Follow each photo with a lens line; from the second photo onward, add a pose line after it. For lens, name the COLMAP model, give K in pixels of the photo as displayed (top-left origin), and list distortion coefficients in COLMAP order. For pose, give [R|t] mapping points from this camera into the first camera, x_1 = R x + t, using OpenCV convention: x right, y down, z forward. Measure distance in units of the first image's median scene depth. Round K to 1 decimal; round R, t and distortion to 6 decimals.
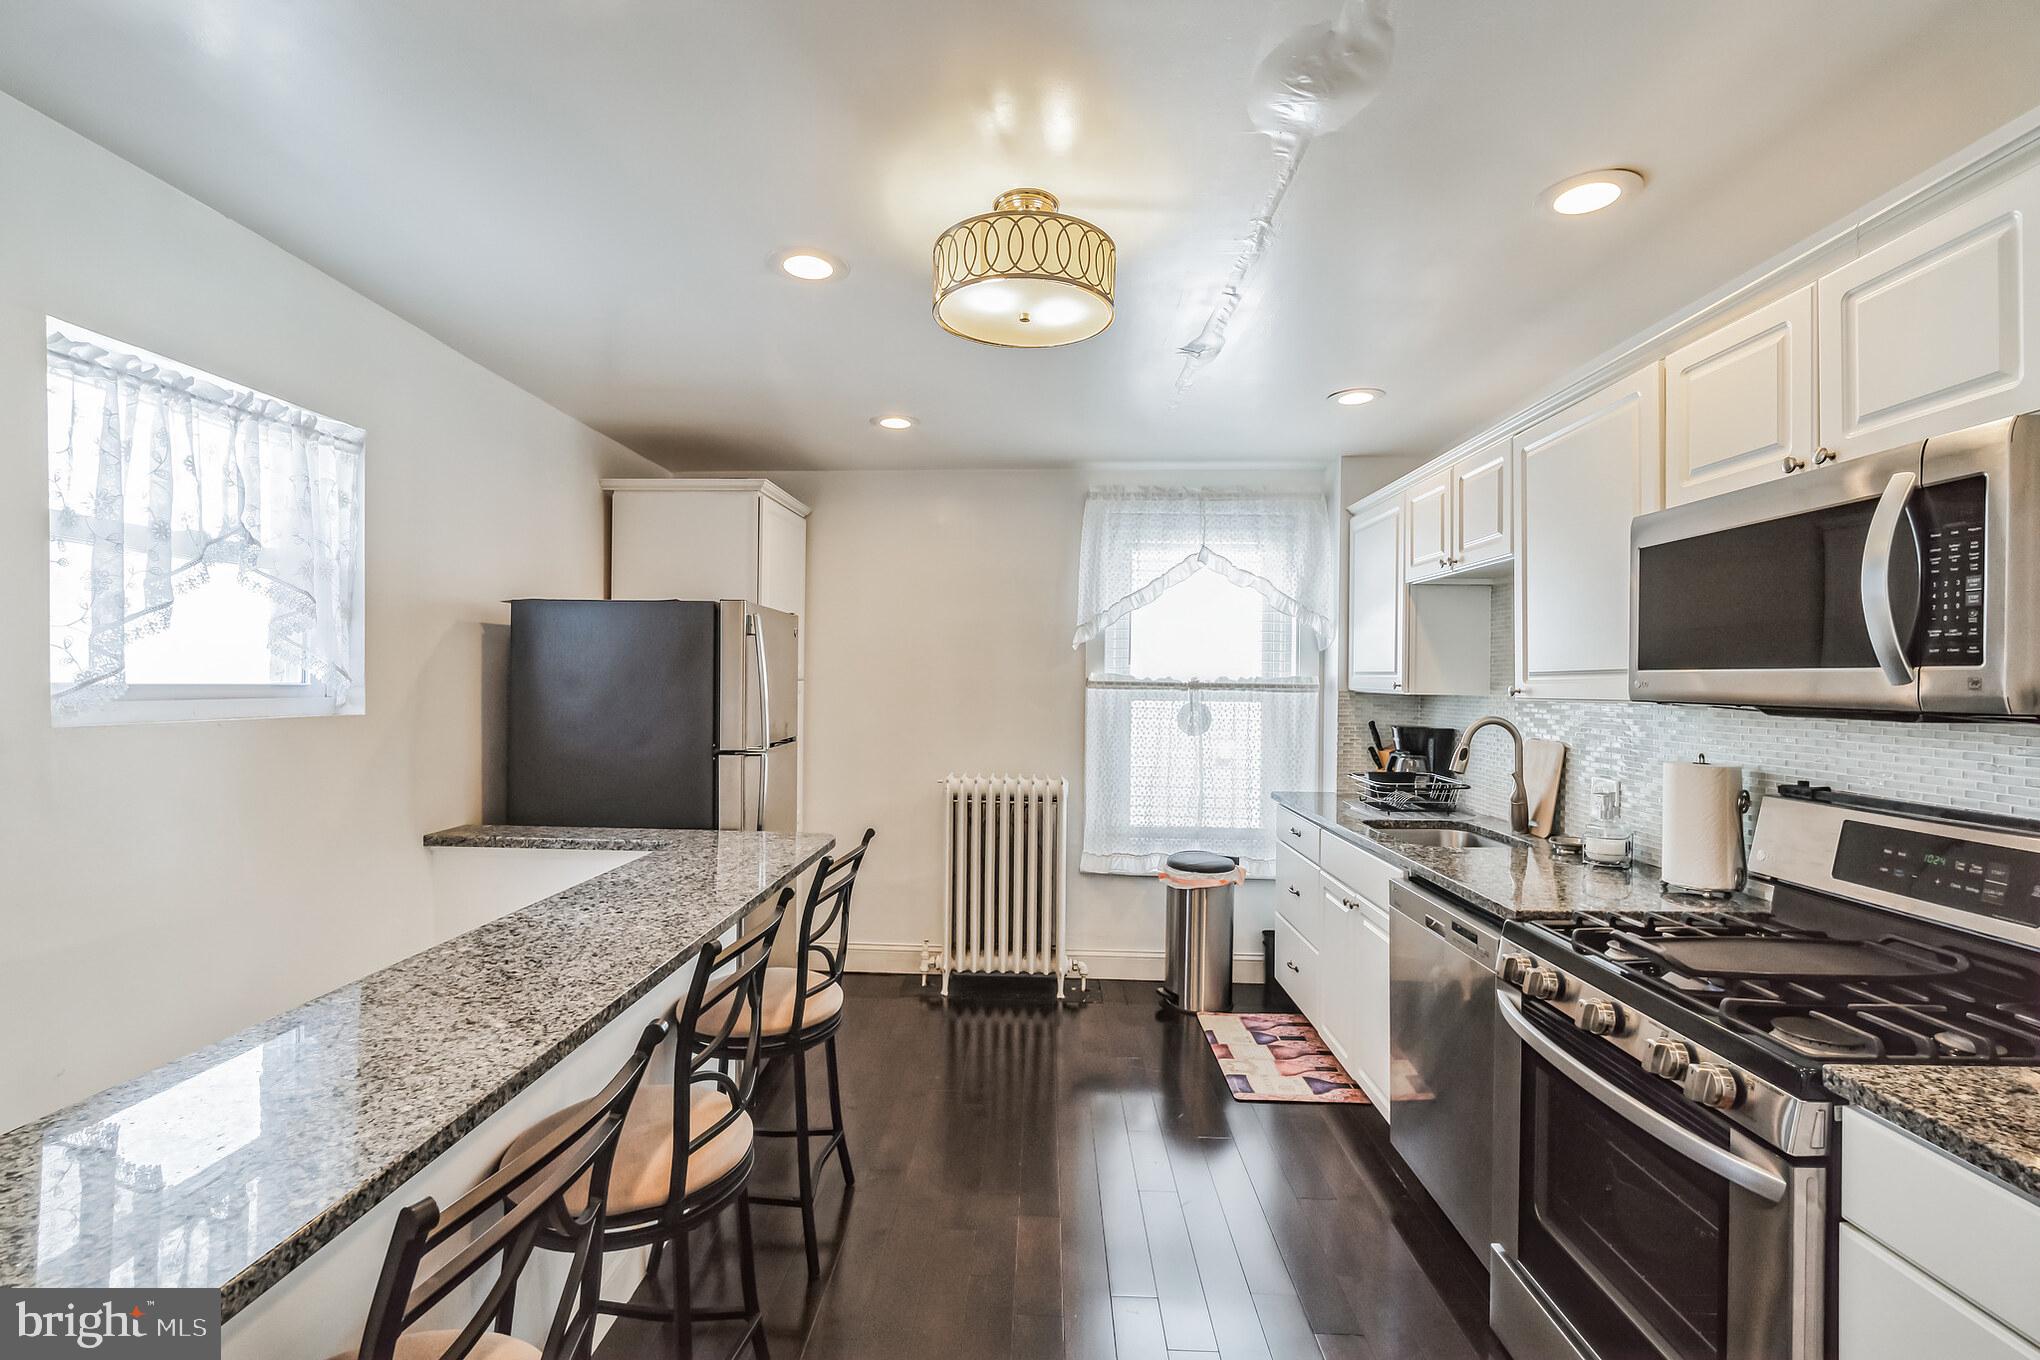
lens RADIAL K [[894.3, 0, 1020.0], [0, 894.3, 680.0], [0, 0, 1]] dist [-0.014783, 0.000363]
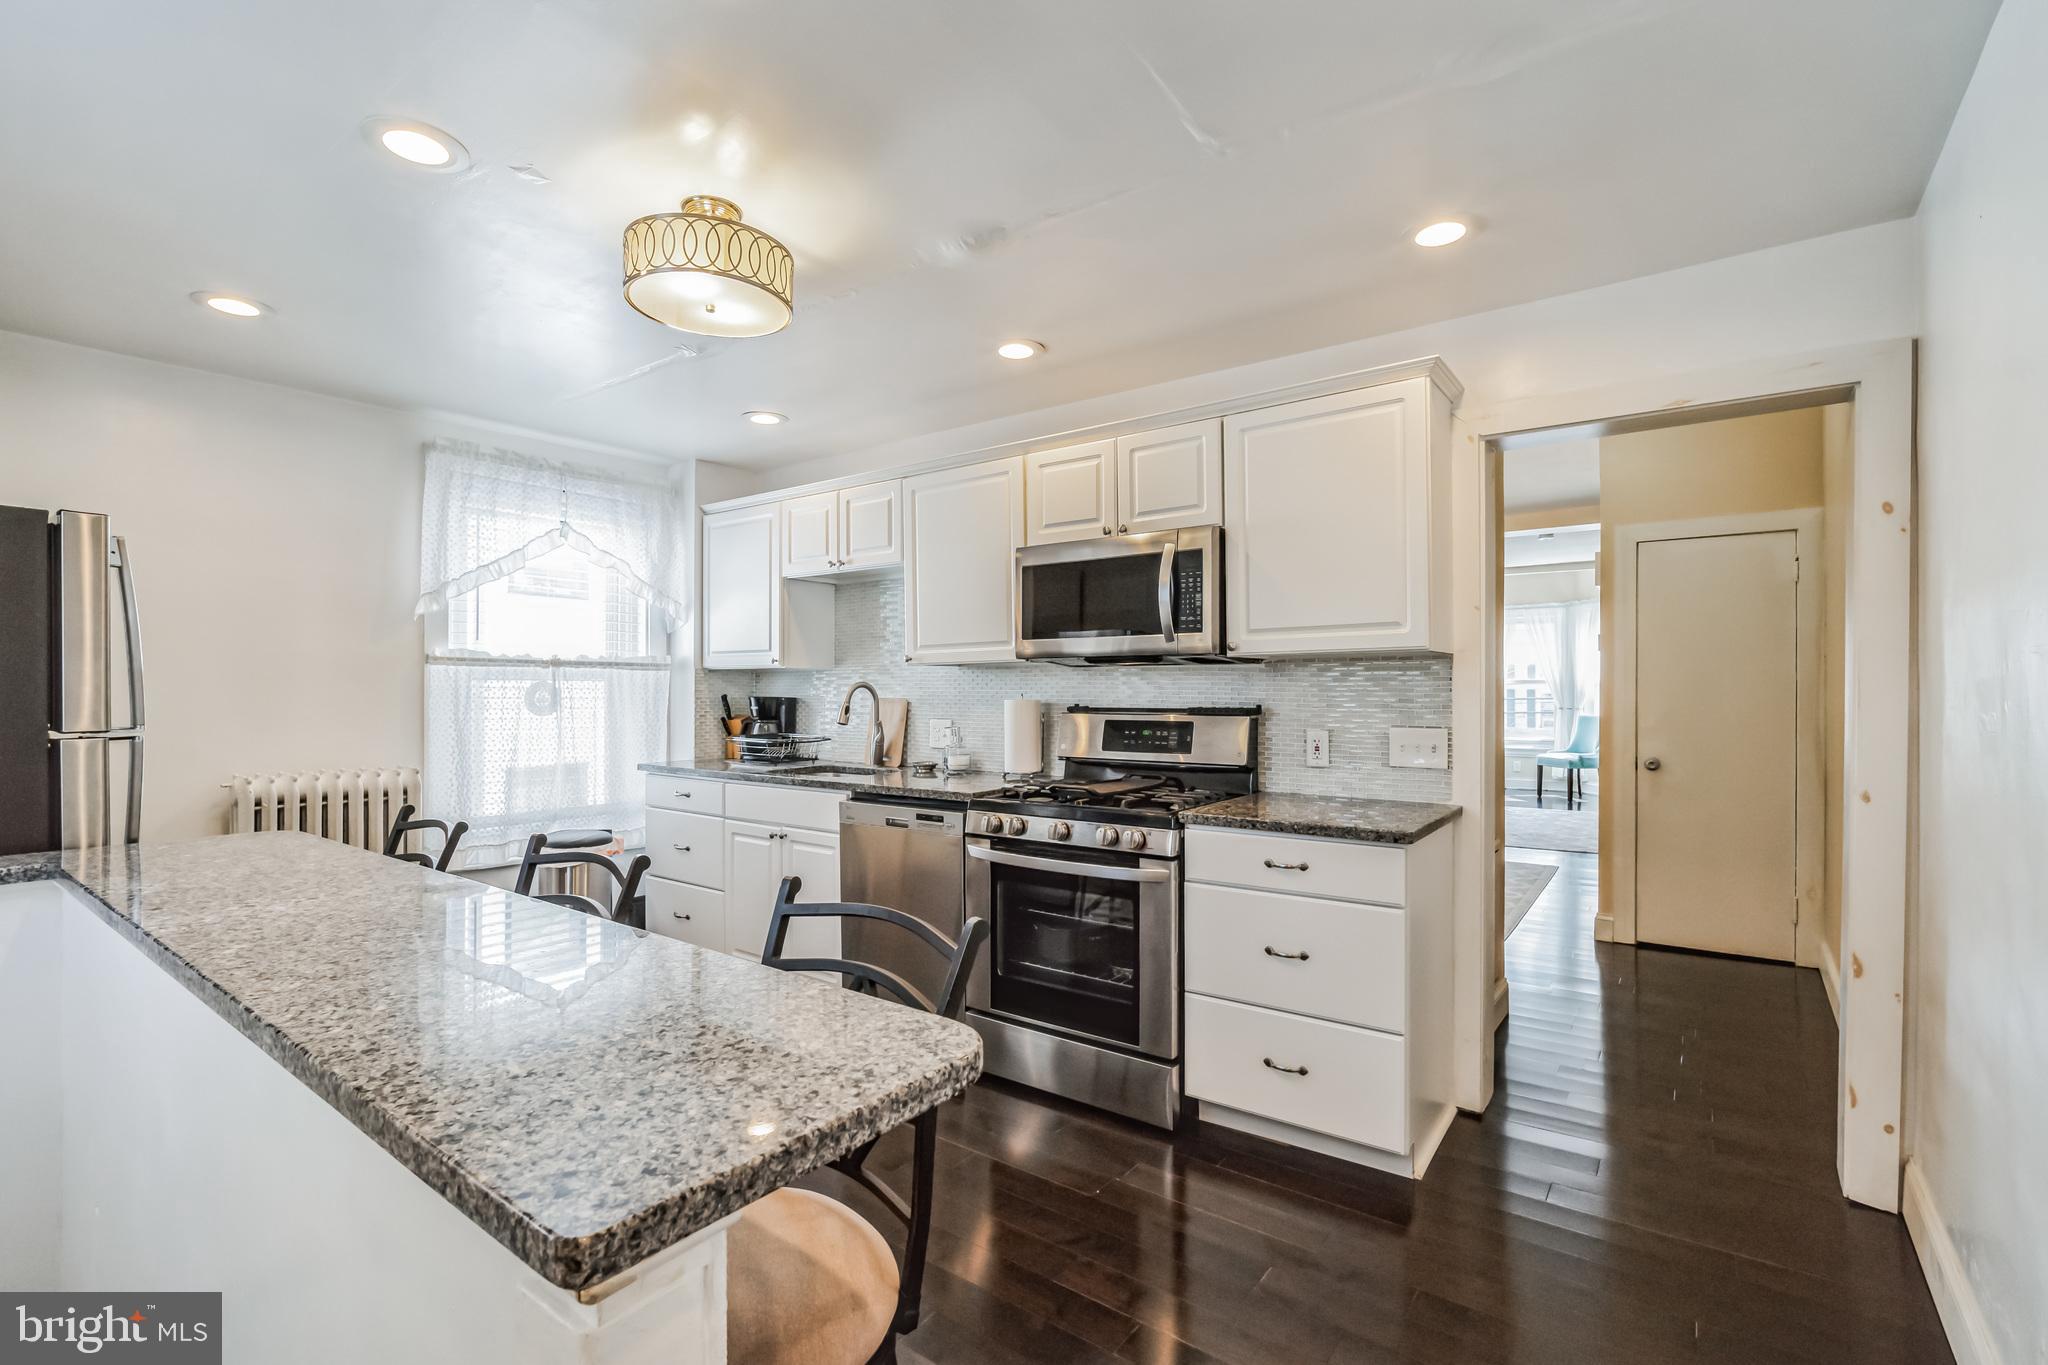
lens RADIAL K [[907.8, 0, 1026.8], [0, 907.8, 688.6], [0, 0, 1]] dist [-0.000634, 0.000479]
pose [[0.577648, -0.012003, 0.816198, -0.471762], [0.009378, 0.999923, 0.008067, 0.045597], [-0.816232, 0.002995, 0.577717, 0.003615]]
